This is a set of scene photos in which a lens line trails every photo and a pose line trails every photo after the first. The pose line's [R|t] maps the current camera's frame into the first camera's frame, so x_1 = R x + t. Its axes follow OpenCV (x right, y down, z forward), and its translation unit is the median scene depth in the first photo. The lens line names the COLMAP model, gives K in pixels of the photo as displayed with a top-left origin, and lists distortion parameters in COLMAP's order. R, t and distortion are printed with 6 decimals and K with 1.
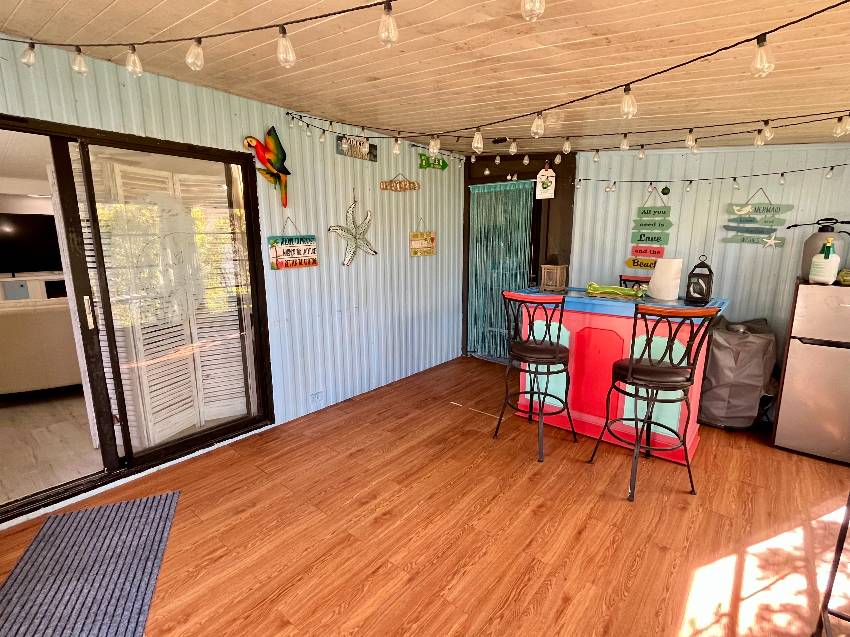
lens RADIAL K [[412.7, 0, 423.3], [0, 412.7, 319.9], [0, 0, 1]] dist [-0.028589, 0.002505]
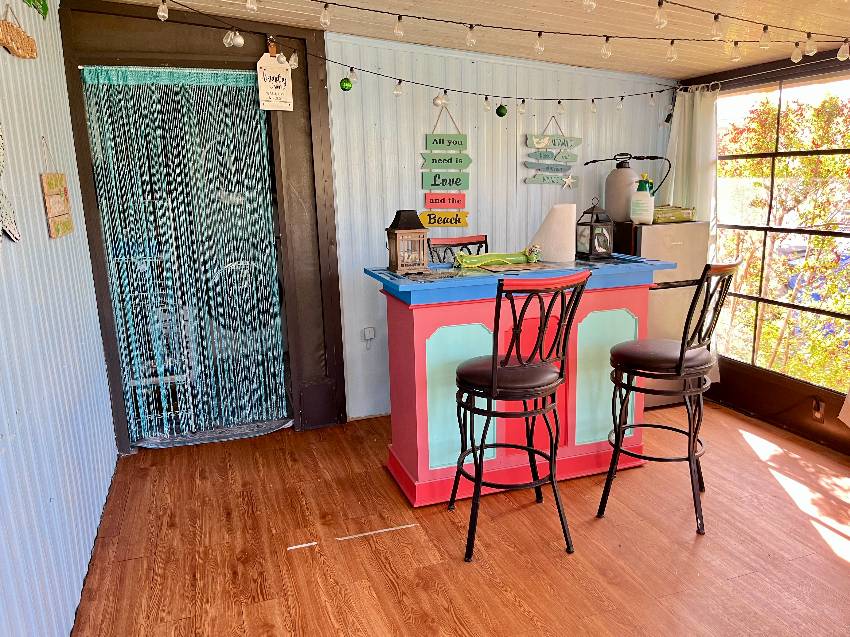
lens RADIAL K [[645.5, 0, 424.2], [0, 645.5, 317.8], [0, 0, 1]] dist [0.035546, -0.071133]
pose [[0.519609, -0.179476, 0.835341, -0.483822], [0.190869, 0.977364, 0.091264, -0.098434], [-0.832812, 0.112019, 0.542103, 0.565604]]
